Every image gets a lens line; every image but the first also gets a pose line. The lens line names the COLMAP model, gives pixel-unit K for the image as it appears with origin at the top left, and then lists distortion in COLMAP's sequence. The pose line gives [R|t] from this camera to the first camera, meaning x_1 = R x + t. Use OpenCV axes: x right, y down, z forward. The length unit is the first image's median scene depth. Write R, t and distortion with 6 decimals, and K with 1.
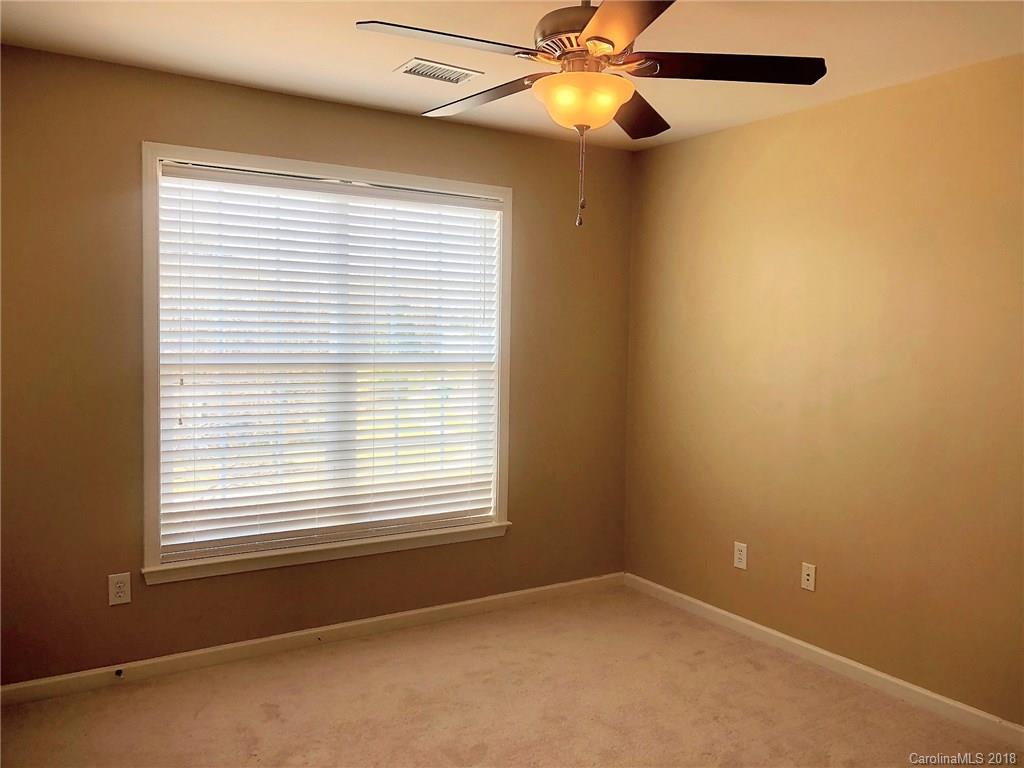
lens RADIAL K [[823.2, 0, 512.0], [0, 823.2, 384.0], [0, 0, 1]] dist [0.113381, -0.001361]
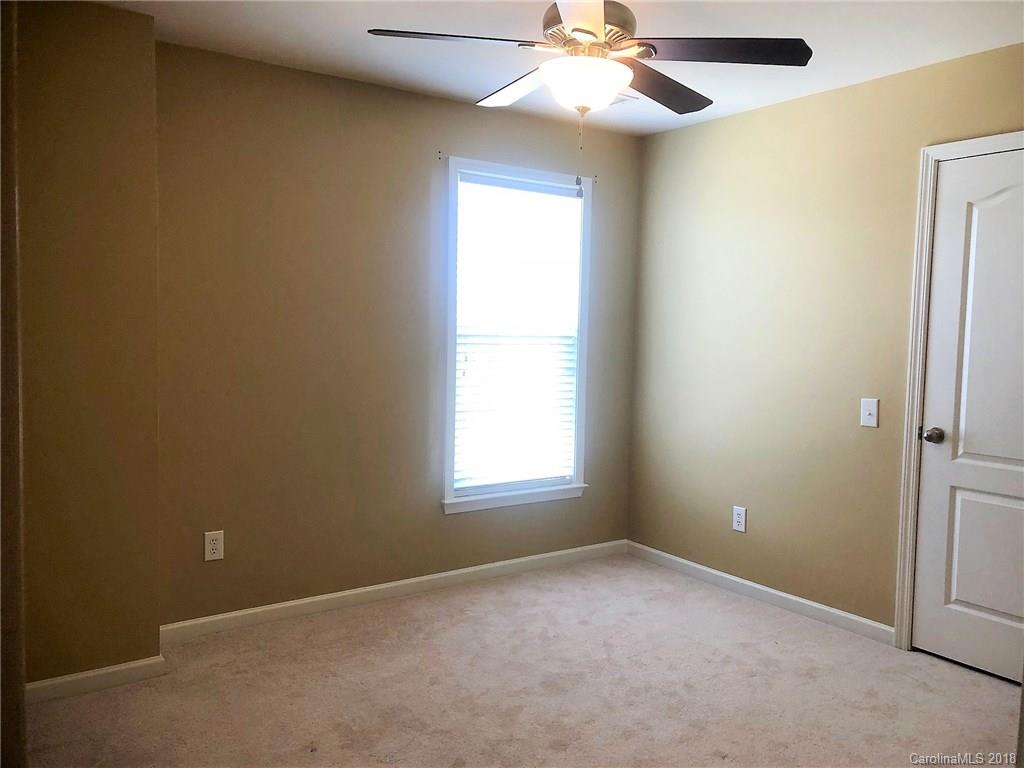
lens RADIAL K [[840.8, 0, 522.8], [0, 840.8, 382.5], [0, 0, 1]] dist [0.012486, -0.001438]
pose [[0.996751, 0.002453, 0.080507, -0.160372], [-0.004620, 0.999632, 0.026744, 0.003987], [-0.080412, -0.027029, 0.996395, -0.090239]]
